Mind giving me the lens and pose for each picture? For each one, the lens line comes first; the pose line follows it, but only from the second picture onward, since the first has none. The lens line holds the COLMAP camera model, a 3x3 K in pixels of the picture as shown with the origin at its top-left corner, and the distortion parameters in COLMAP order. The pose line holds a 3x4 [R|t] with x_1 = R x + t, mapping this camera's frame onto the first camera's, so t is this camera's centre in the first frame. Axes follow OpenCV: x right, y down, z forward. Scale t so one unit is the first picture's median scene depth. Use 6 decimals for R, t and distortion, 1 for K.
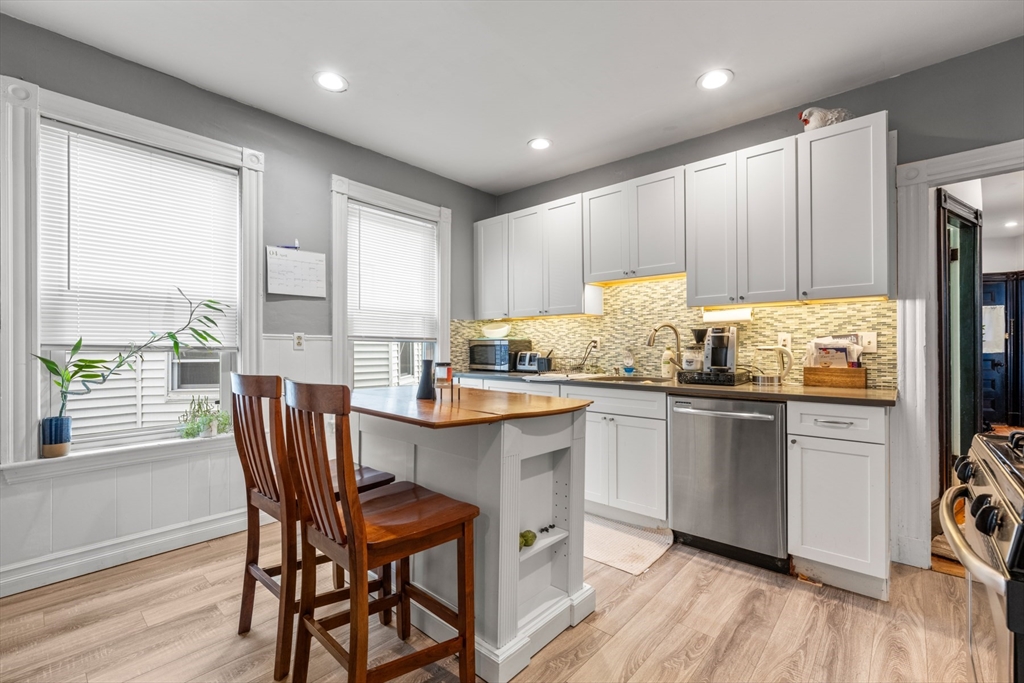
lens RADIAL K [[438.7, 0, 504.5], [0, 438.7, 342.6], [0, 0, 1]] dist [-0.000671, 0.000229]
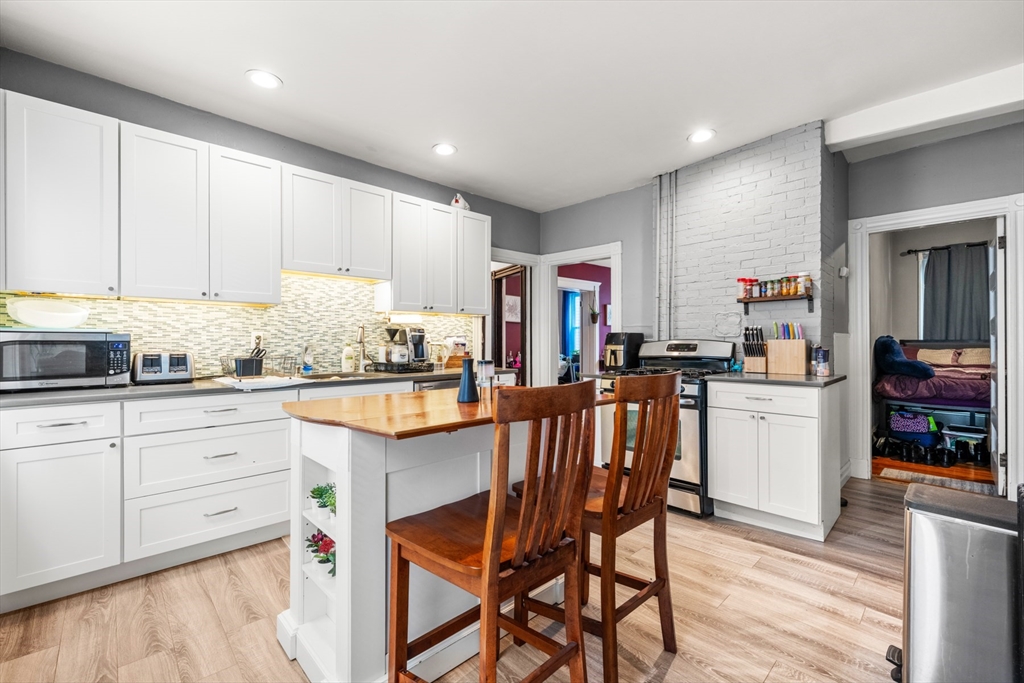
lens RADIAL K [[438.7, 0, 502.1], [0, 438.7, 342.0], [0, 0, 1]] dist [-0.000671, 0.000229]
pose [[0.074487, -0.001489, 0.997221, -0.649745], [-0.007926, 0.999966, 0.002085, 0.001298], [-0.997190, -0.008060, 0.074473, 0.523294]]
